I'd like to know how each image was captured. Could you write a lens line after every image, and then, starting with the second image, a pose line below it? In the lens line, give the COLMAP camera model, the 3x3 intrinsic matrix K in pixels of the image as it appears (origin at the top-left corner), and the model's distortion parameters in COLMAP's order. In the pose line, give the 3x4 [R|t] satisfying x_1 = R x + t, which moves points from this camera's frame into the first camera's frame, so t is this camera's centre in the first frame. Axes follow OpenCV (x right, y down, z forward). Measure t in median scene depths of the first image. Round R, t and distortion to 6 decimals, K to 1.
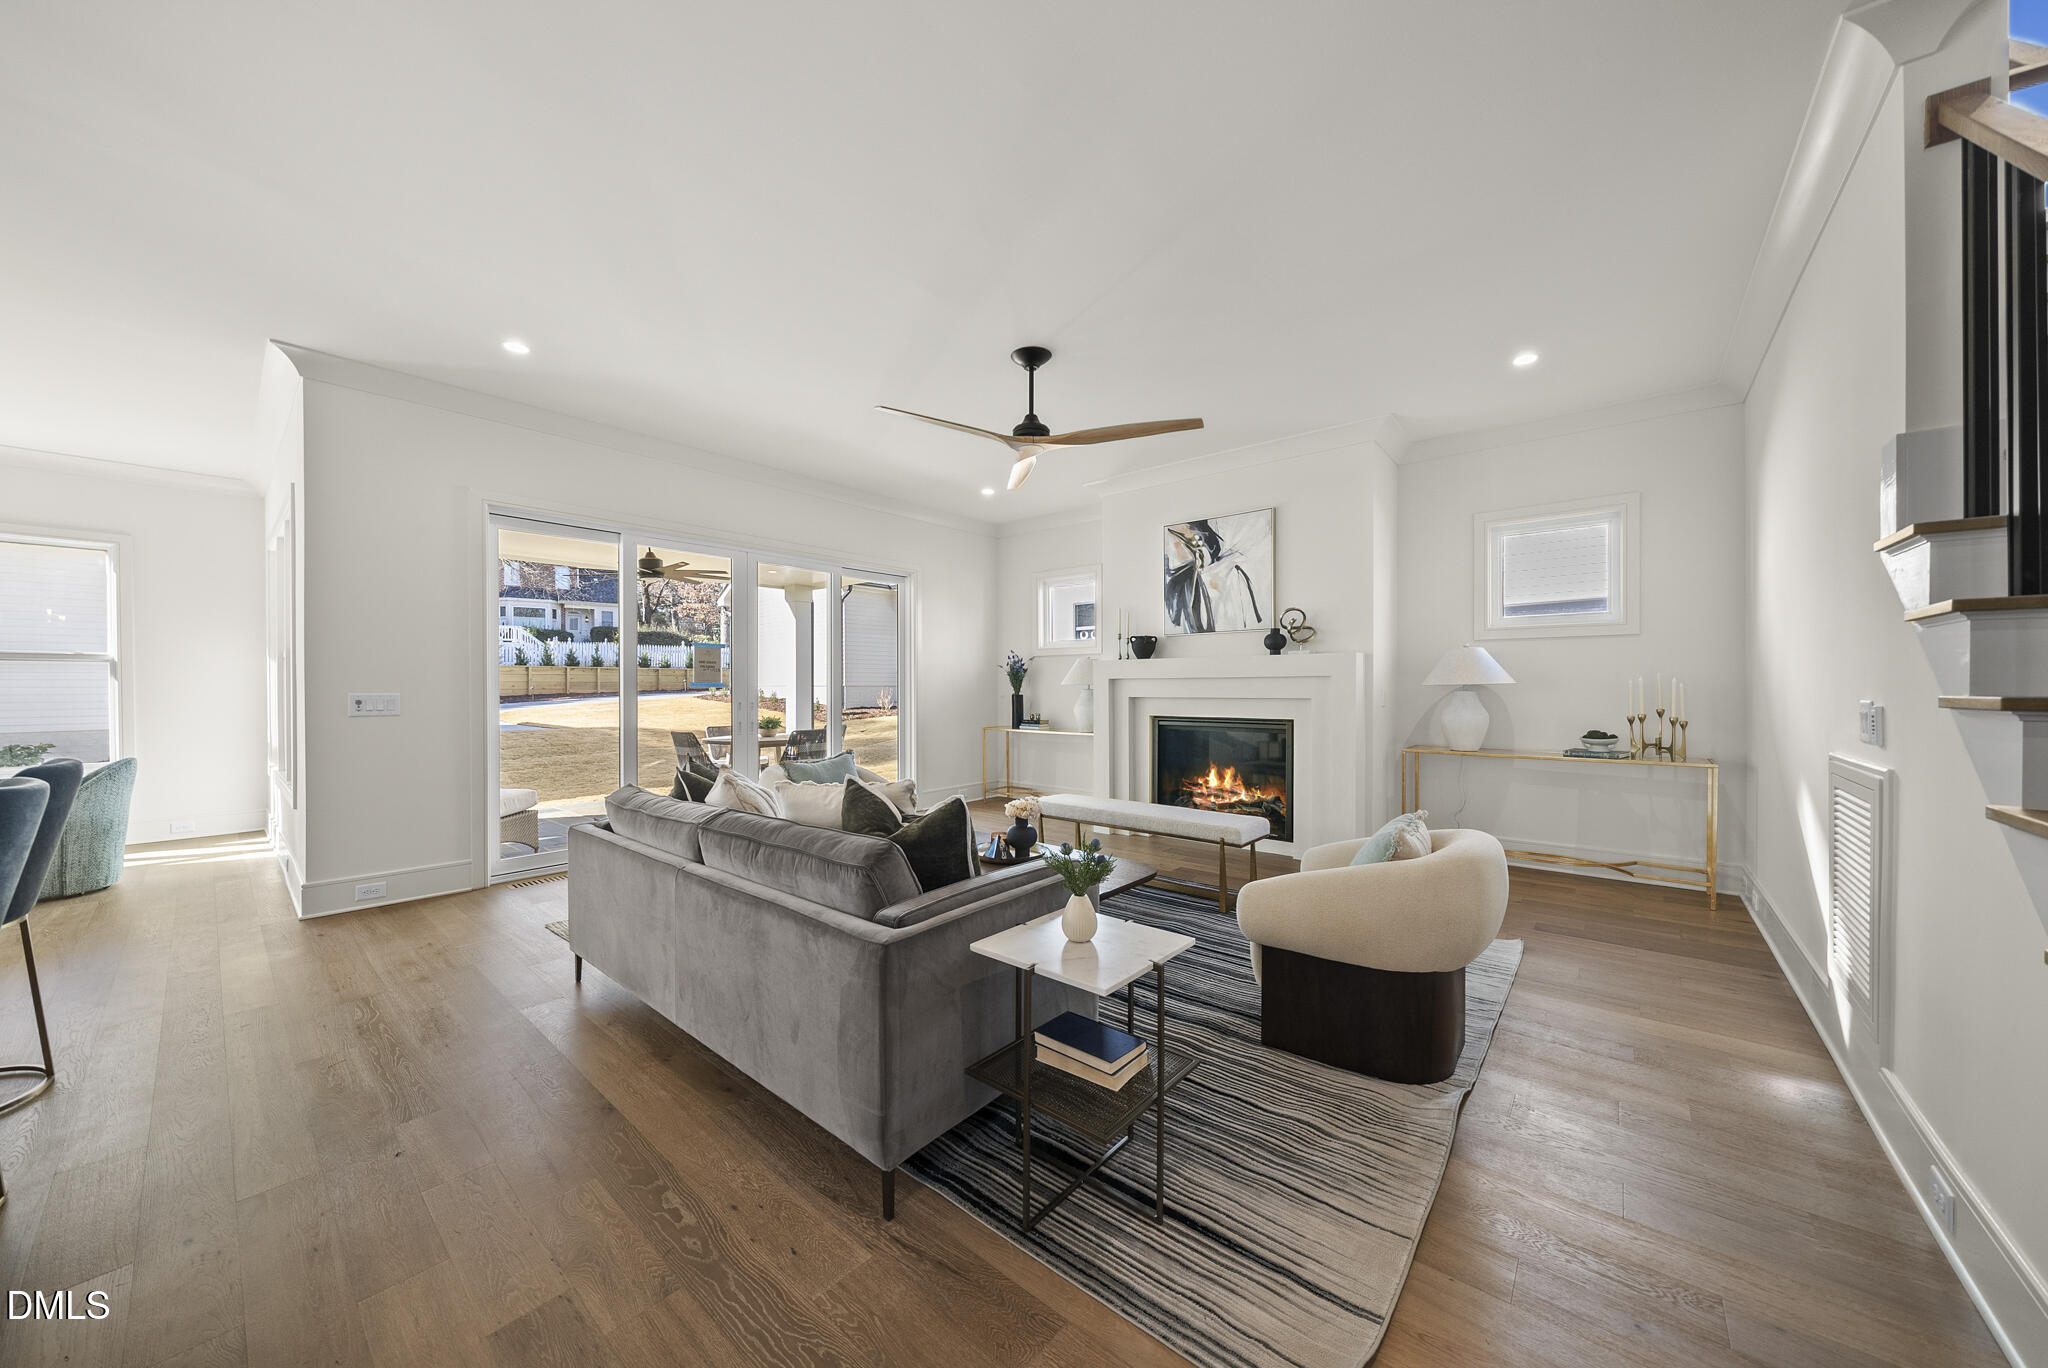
lens RADIAL K [[709.3, 0, 1020.5], [0, 709.3, 694.0], [0, 0, 1]] dist [-0.005084, 0.000132]
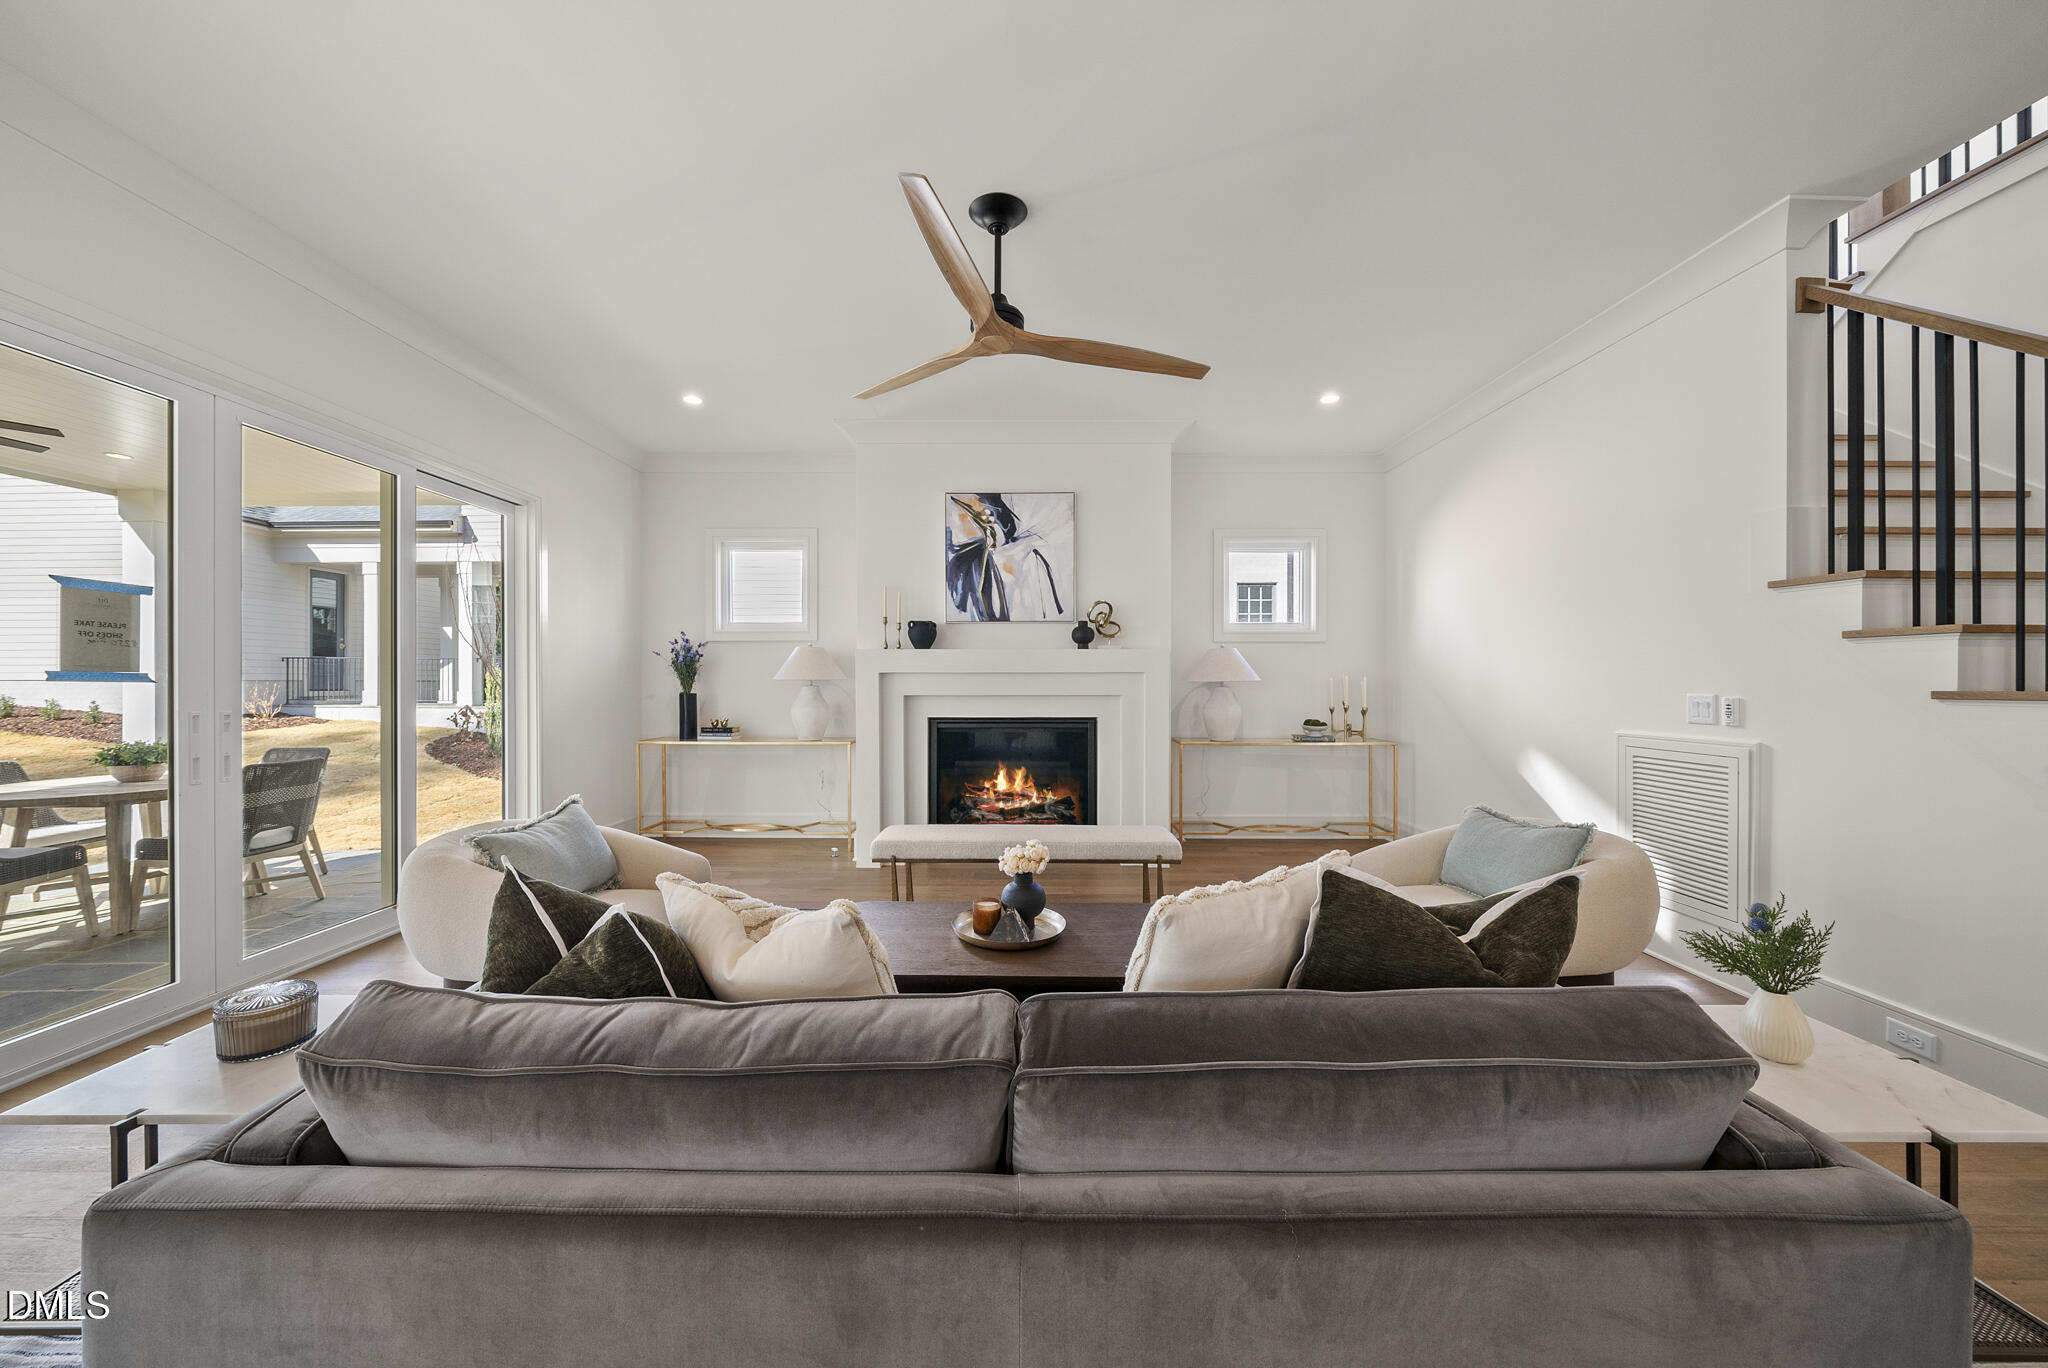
lens RADIAL K [[709.3, 0, 1020.5], [0, 709.3, 694.0], [0, 0, 1]] dist [-0.005084, 0.000132]
pose [[0.765328, -0.008348, 0.643586, -0.293263], [0.004427, 0.999961, 0.007706, -0.002917], [-0.643625, -0.003049, 0.765335, 0.312116]]
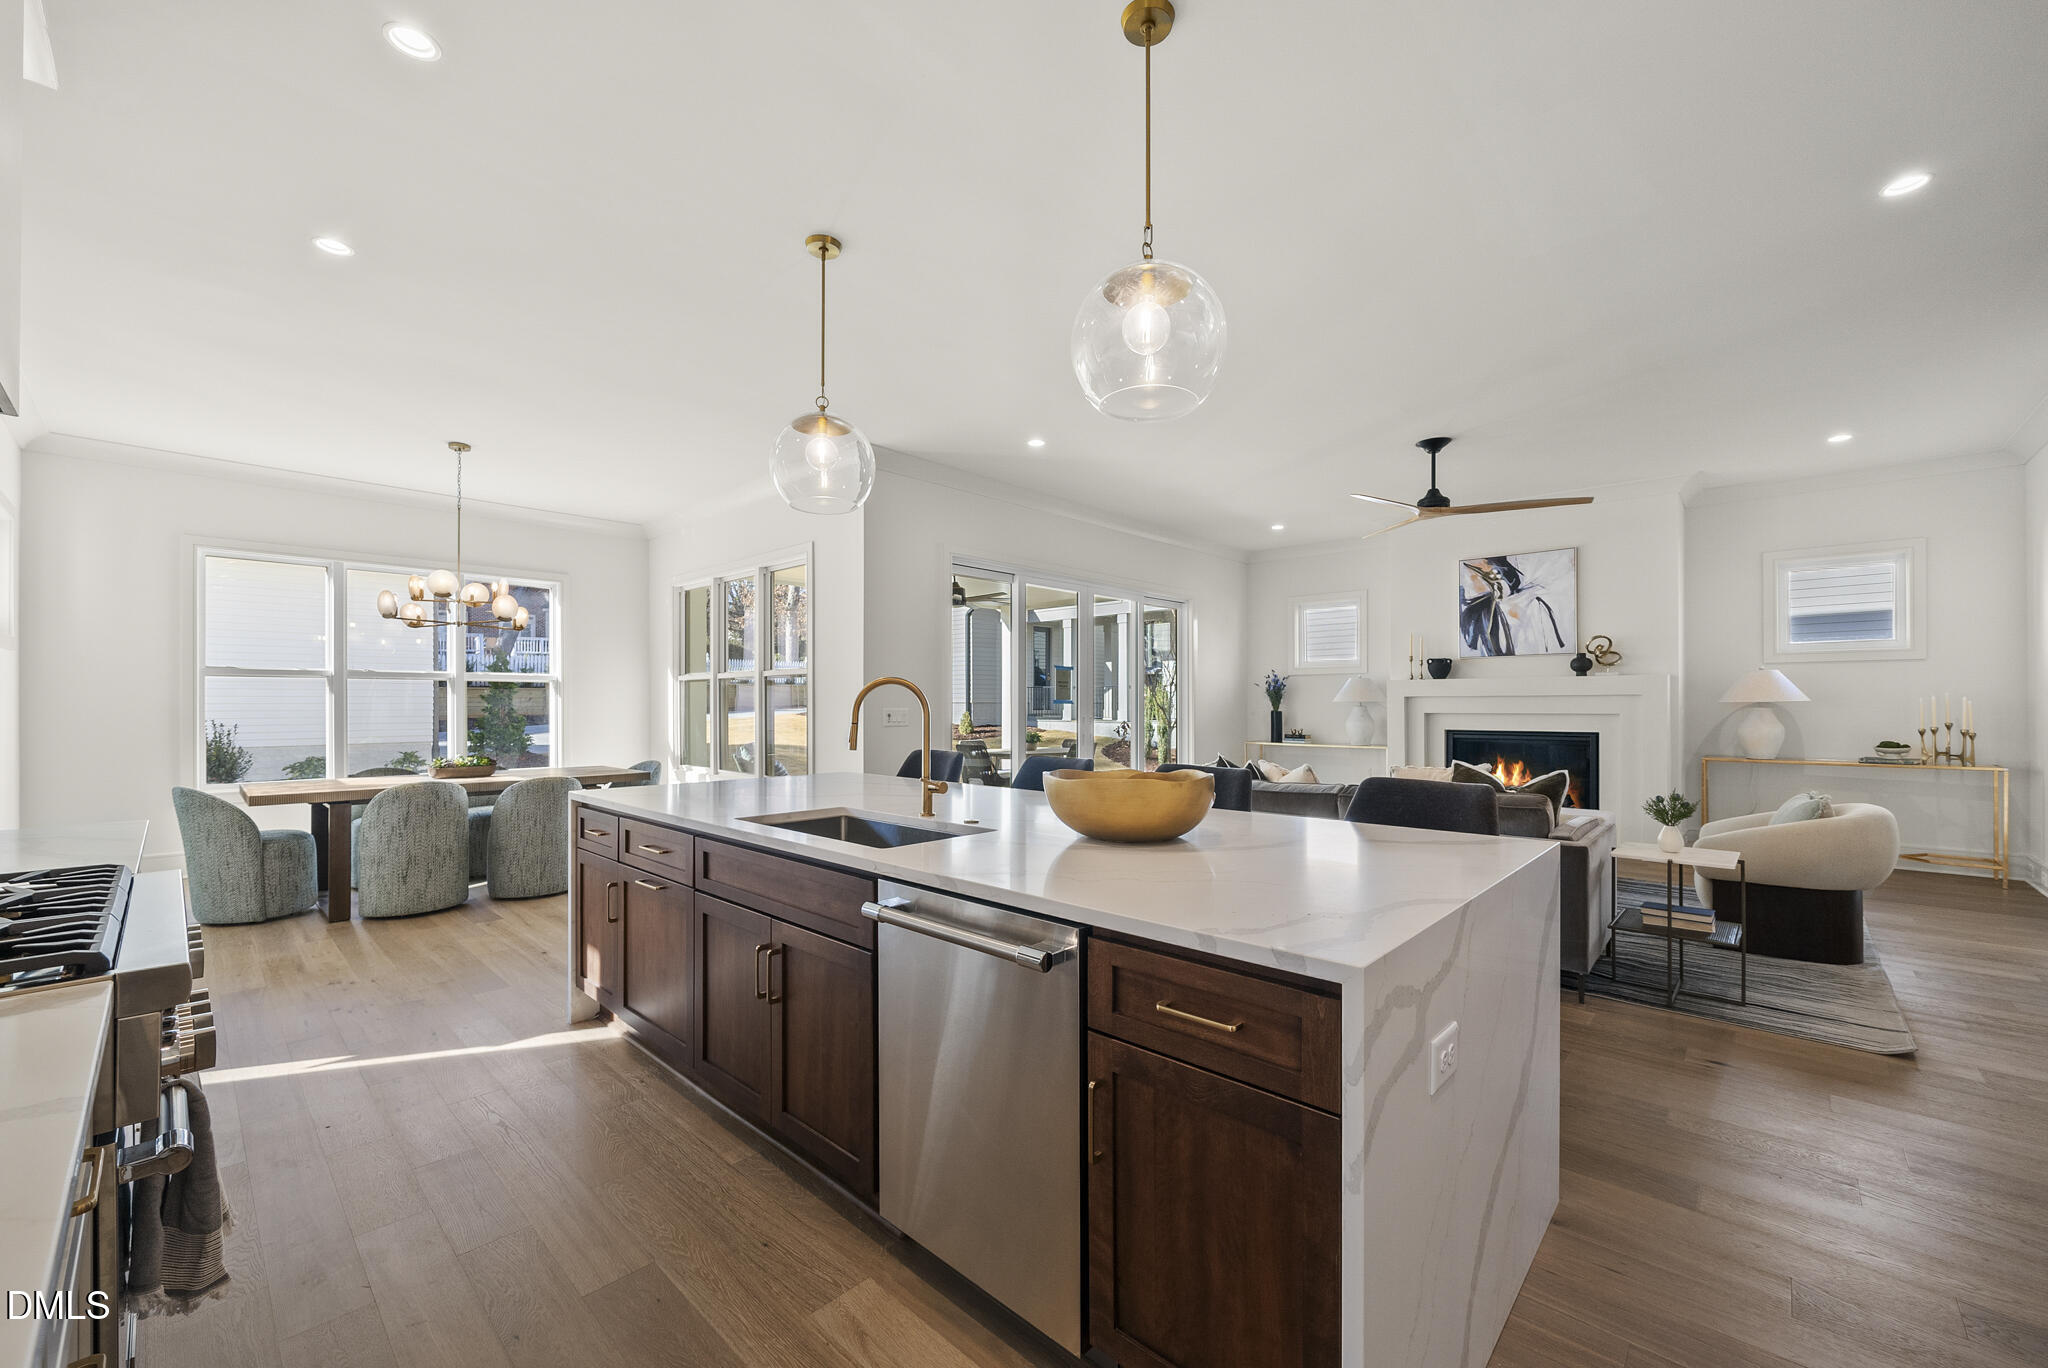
lens RADIAL K [[810.0, 0, 1026.2], [0, 810.0, 702.4], [0, 0, 1]] dist [-0.002703, -0.000557]
pose [[0.998729, 0.001137, -0.050394, -0.444720], [-0.001745, 0.999926, -0.012018, 0.004669], [0.050377, 0.012091, 0.998657, -0.332329]]
